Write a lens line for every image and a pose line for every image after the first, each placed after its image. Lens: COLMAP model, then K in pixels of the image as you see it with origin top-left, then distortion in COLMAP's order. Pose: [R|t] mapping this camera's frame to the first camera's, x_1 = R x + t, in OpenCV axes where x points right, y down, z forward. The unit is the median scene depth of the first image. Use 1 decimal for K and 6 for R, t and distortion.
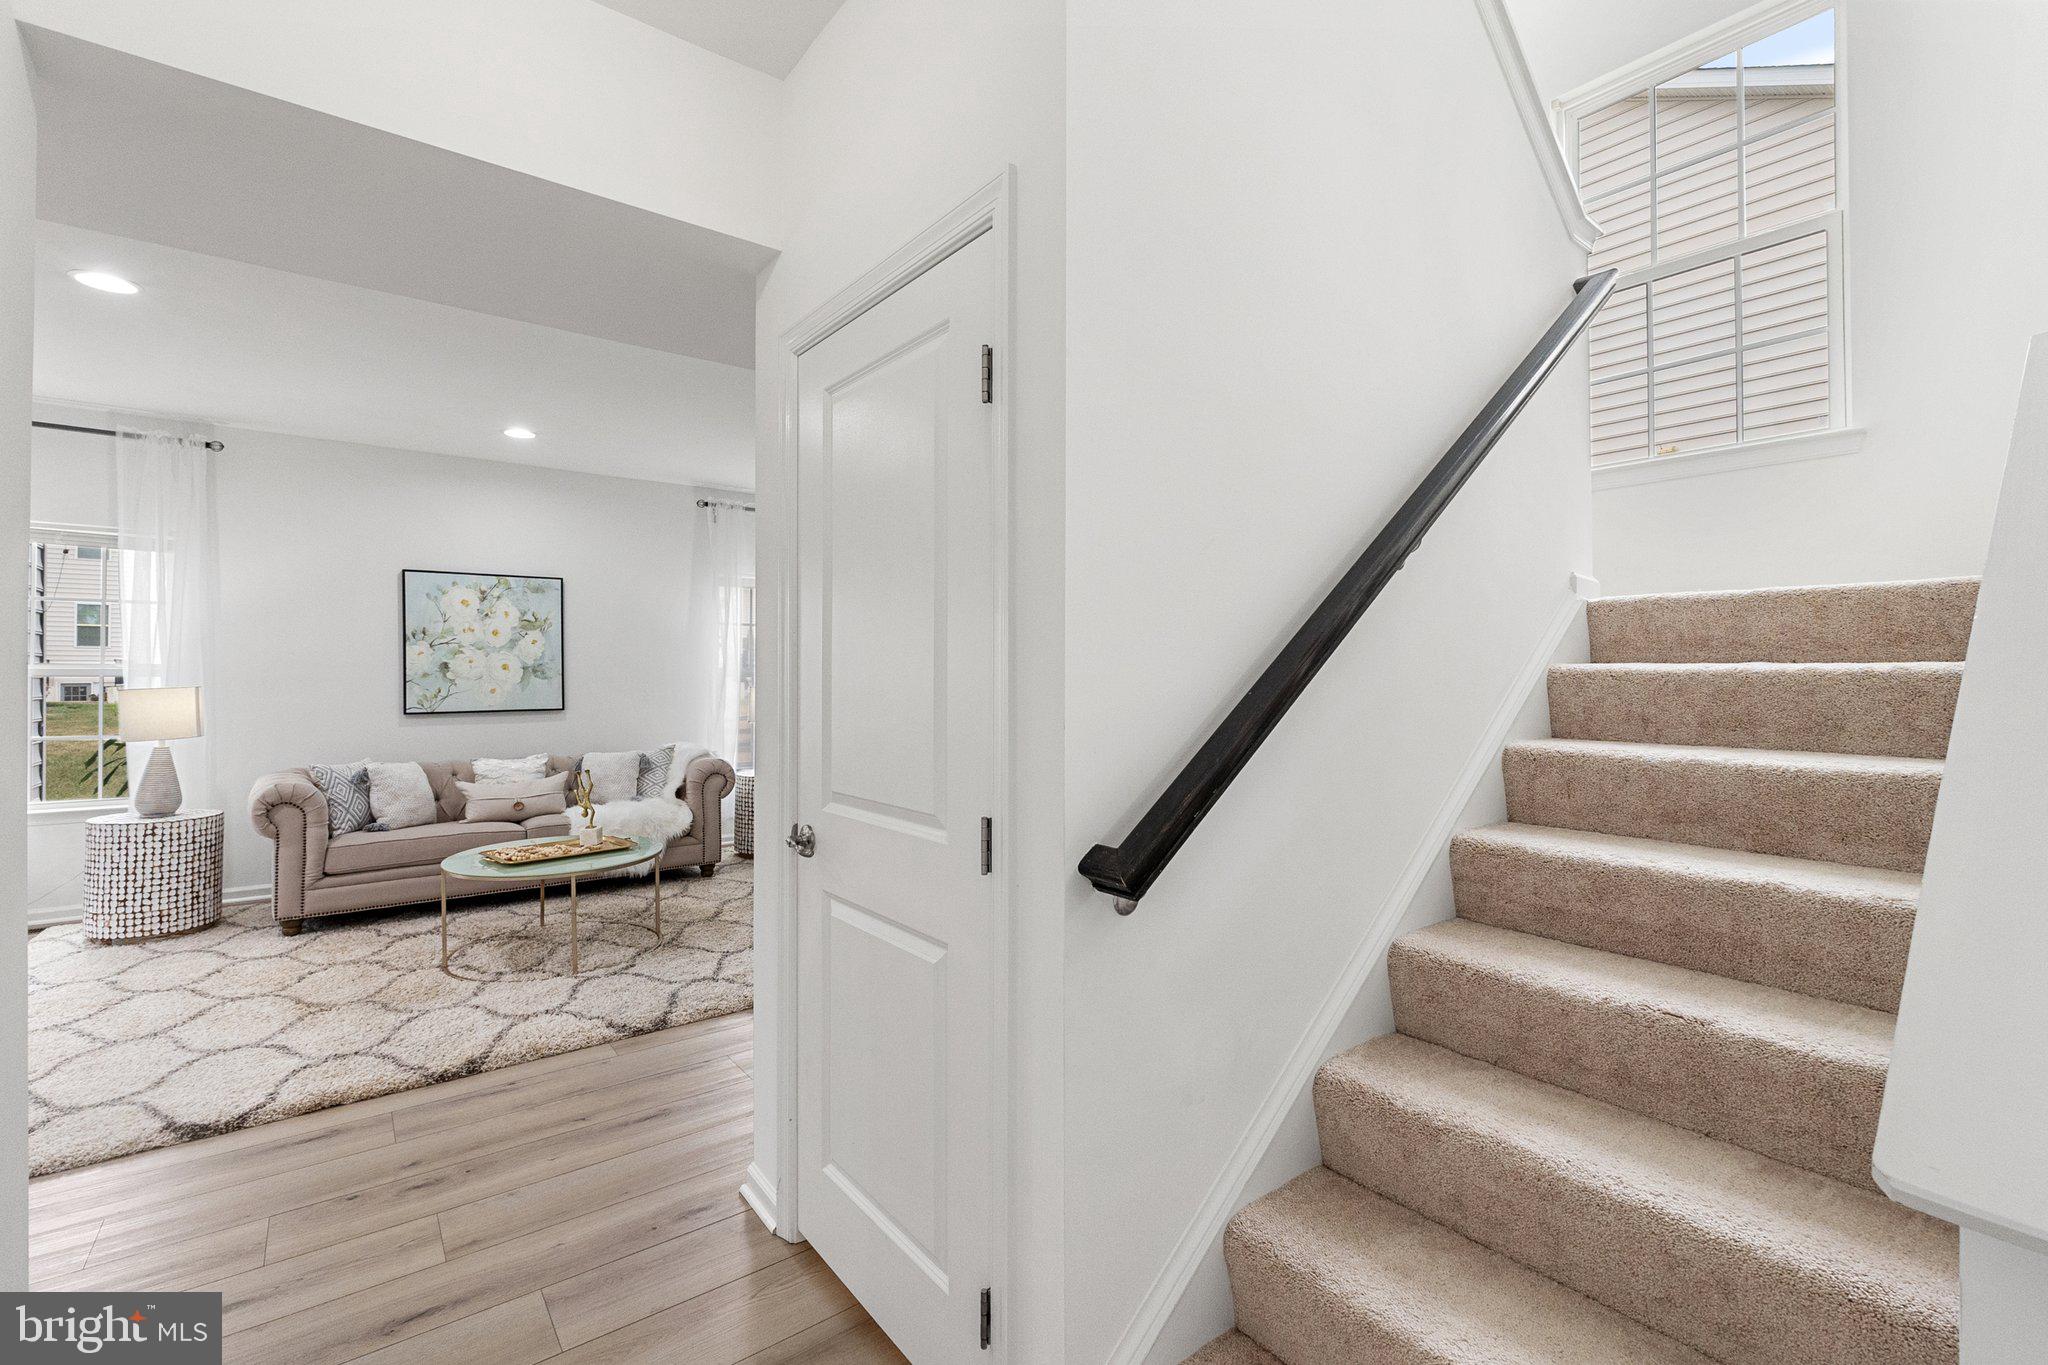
lens RADIAL K [[898.4, 0, 1017.9], [0, 898.4, 669.2], [0, 0, 1]] dist [0.000995, 0.000185]
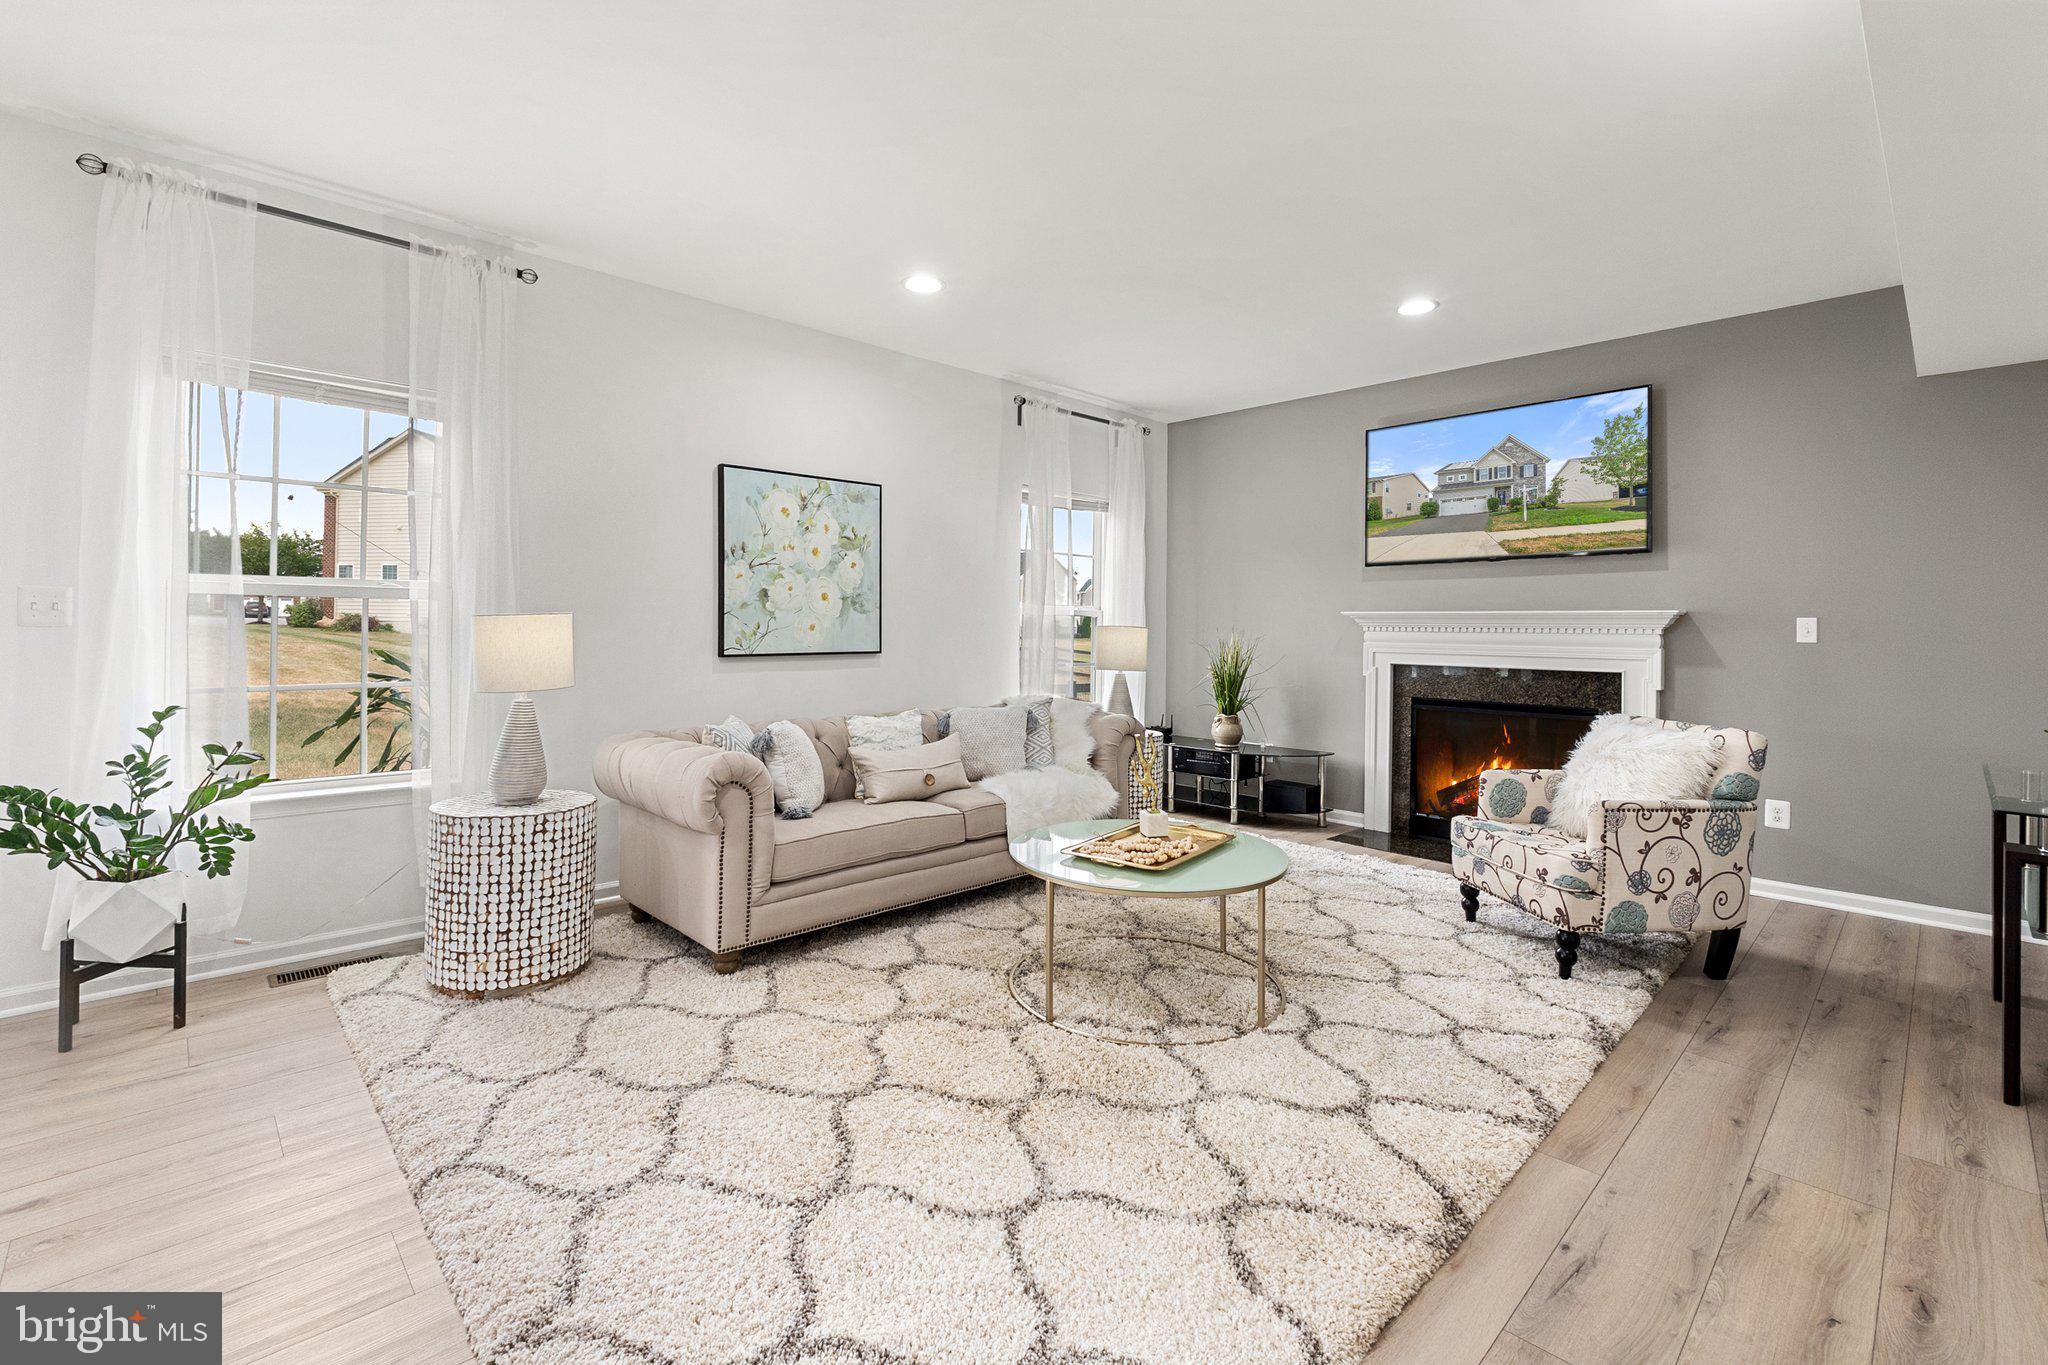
lens RADIAL K [[909.1, 0, 1021.7], [0, 909.1, 620.2], [0, 0, 1]] dist [-0.002675, -0.000202]
pose [[0.993553, 0.011240, 0.112812, -0.683823], [-0.011267, 0.999936, -0.000399, 0.022507], [-0.112810, -0.000875, 0.993616, 0.286059]]
